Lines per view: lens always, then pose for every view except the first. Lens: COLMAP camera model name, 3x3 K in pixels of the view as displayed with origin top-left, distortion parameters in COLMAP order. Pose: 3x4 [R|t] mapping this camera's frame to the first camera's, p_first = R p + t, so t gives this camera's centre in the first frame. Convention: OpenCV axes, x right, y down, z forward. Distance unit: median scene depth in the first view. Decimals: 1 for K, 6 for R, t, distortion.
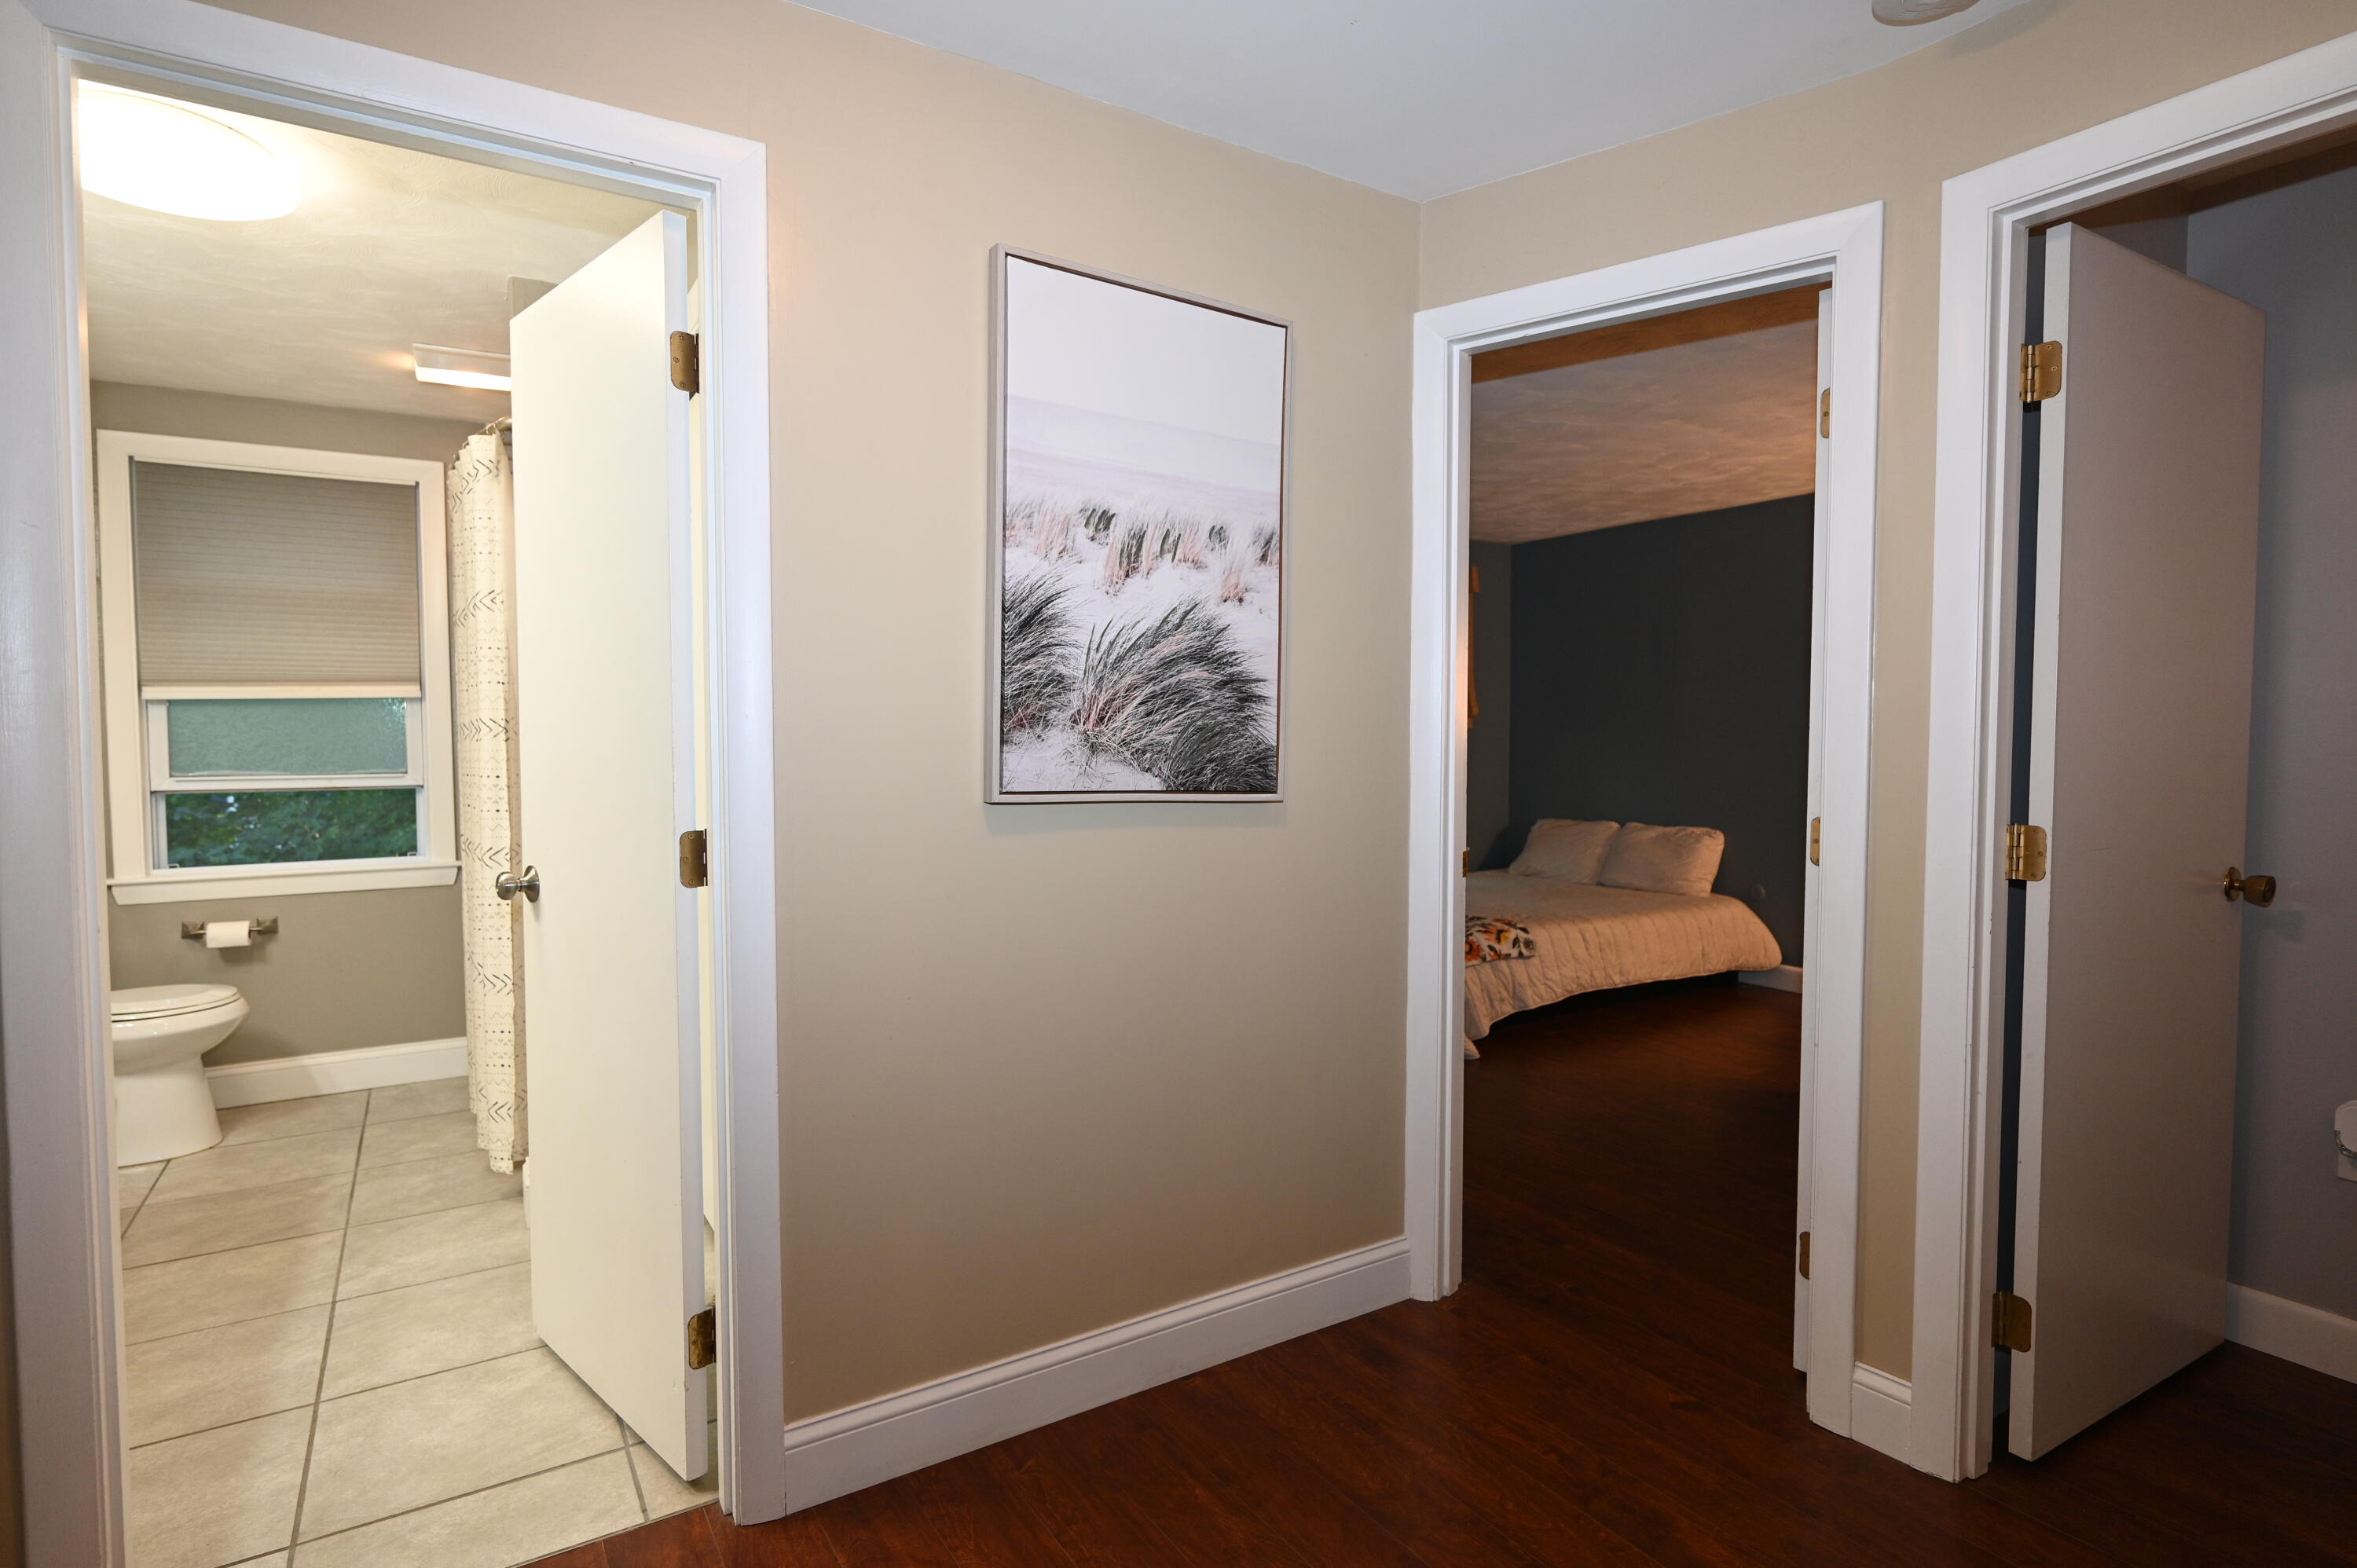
lens RADIAL K [[1186.2, 0, 1175.6], [0, 1186.2, 792.1], [0, 0, 1]] dist [0.001414, 0.000098]
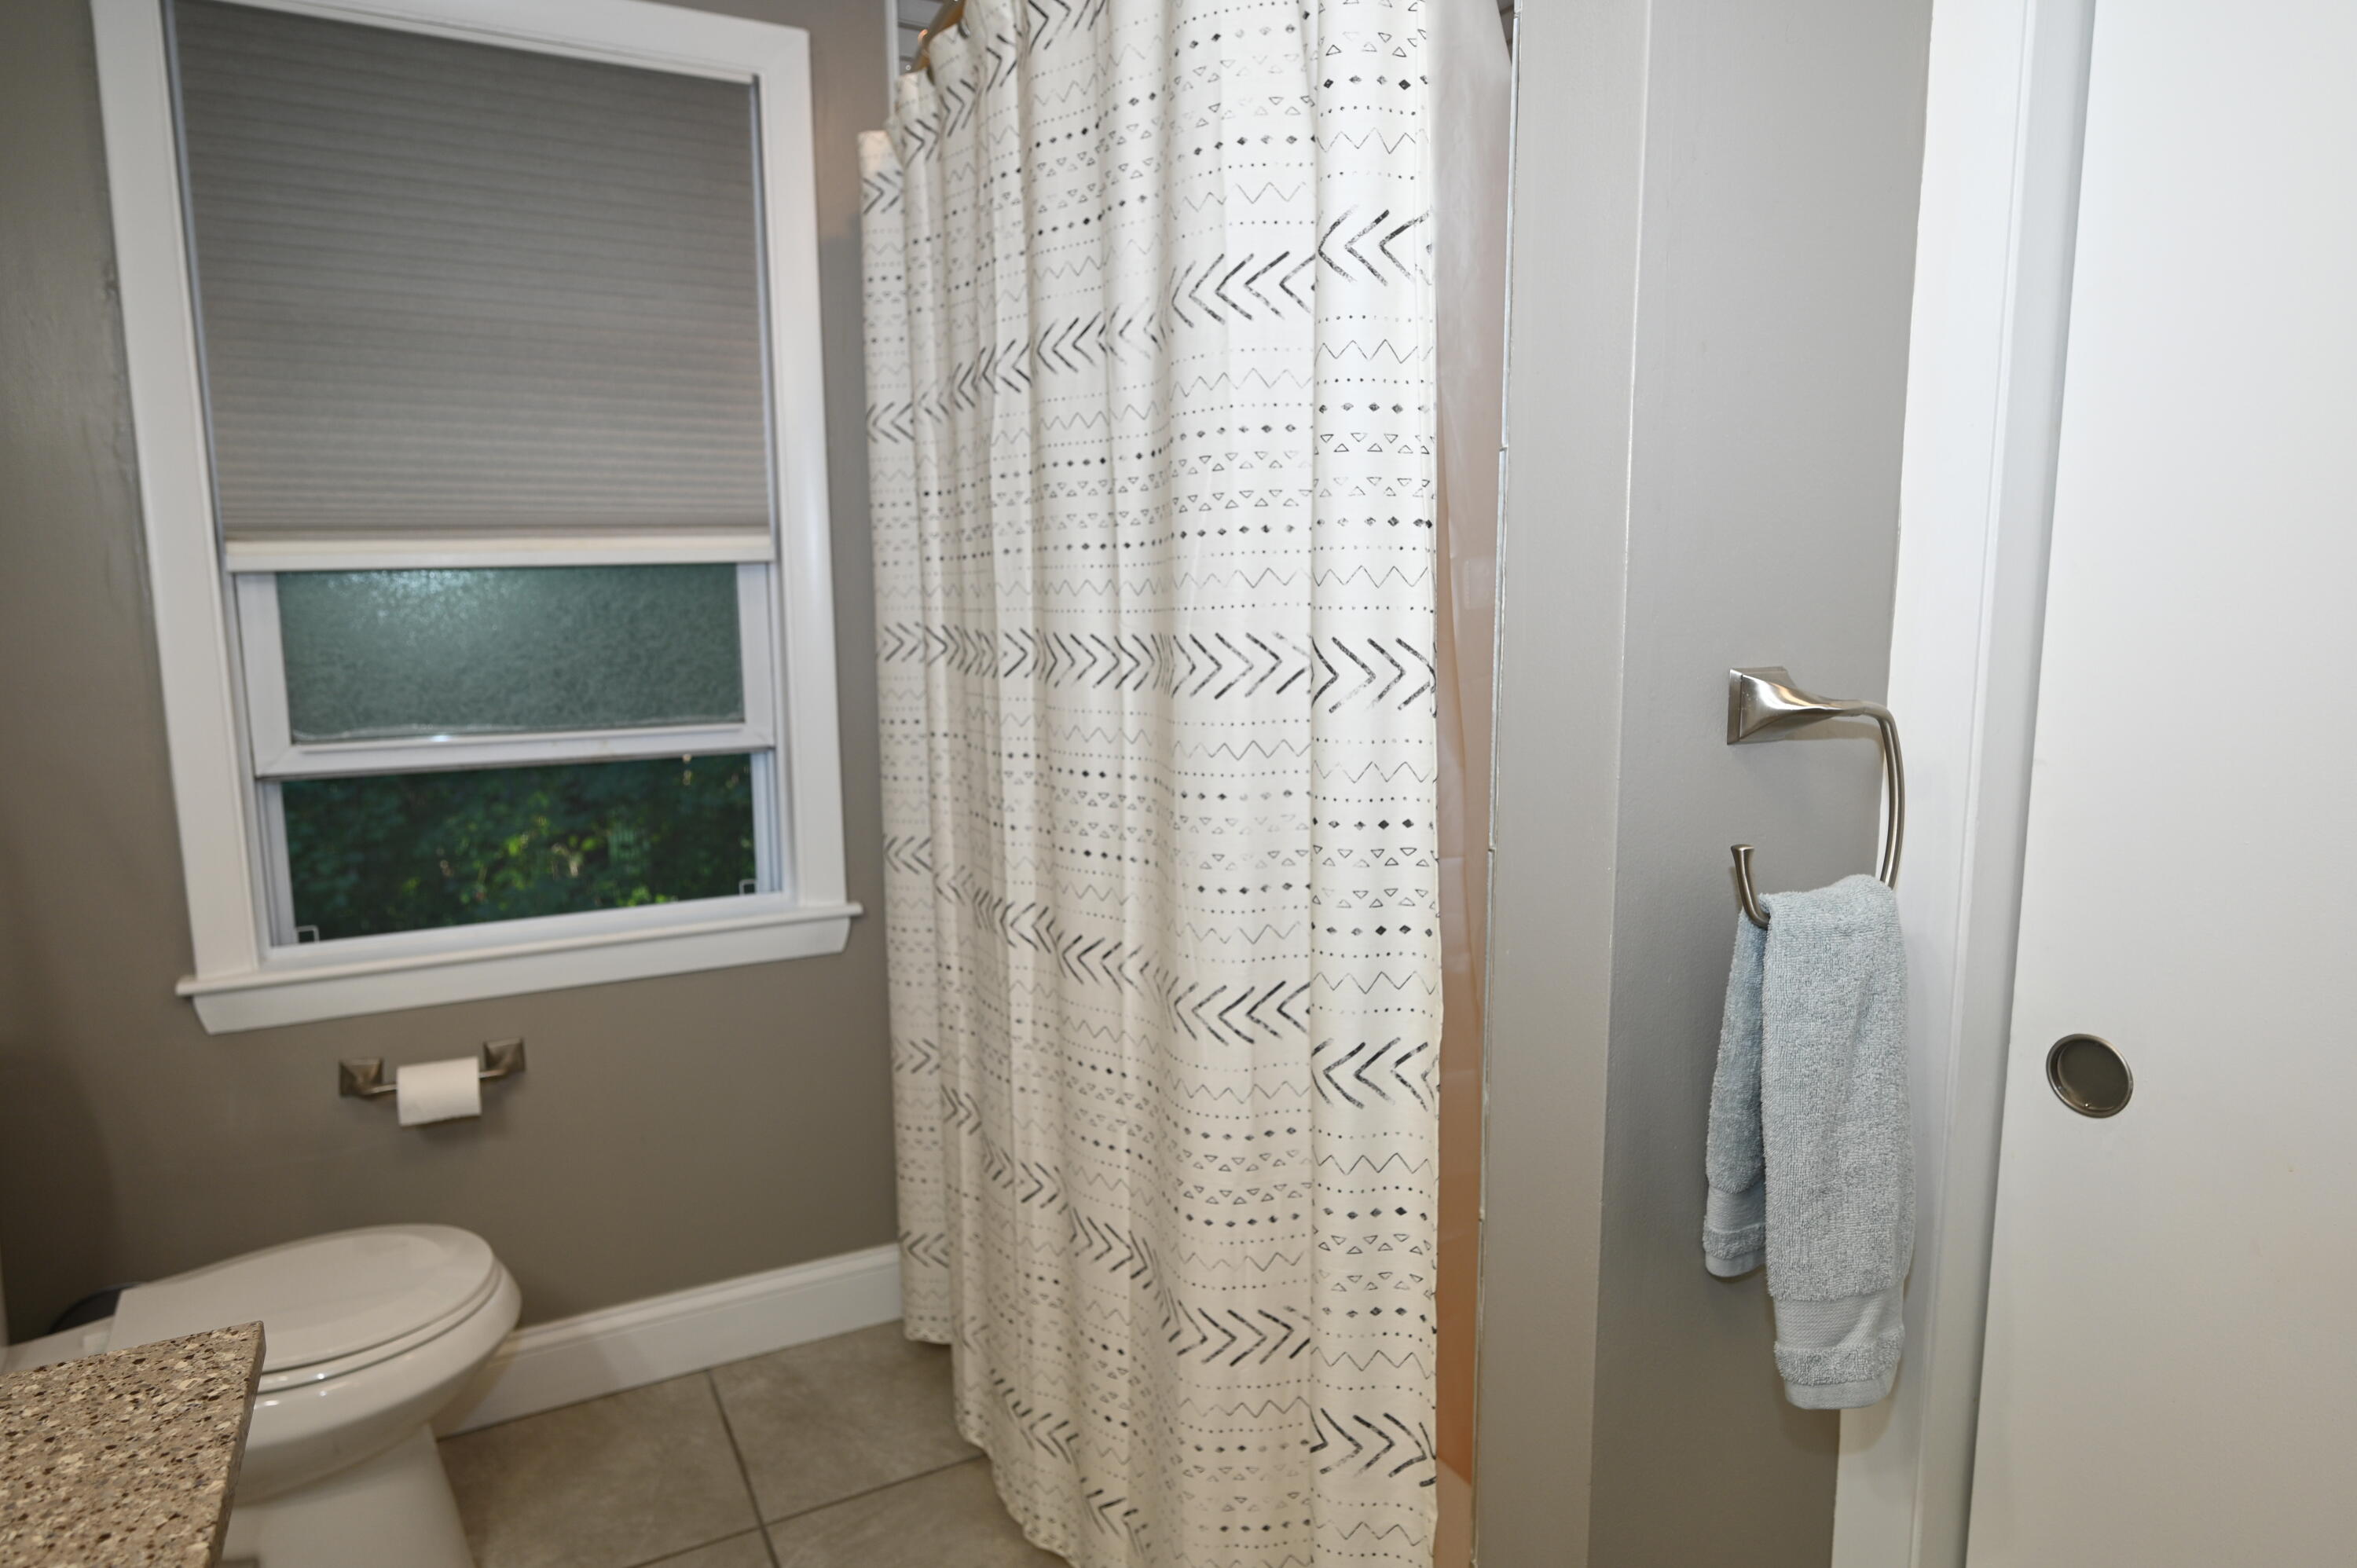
lens RADIAL K [[1385.9, 0, 1177.1], [0, 1385.9, 786.4], [0, 0, 1]] dist [-0.004167, -0.000634]
pose [[0.999063, -0.000911, -0.043276, -0.488142], [0.004577, 0.996397, 0.084689, -0.039438], [0.043043, -0.084807, 0.995467, 0.490253]]
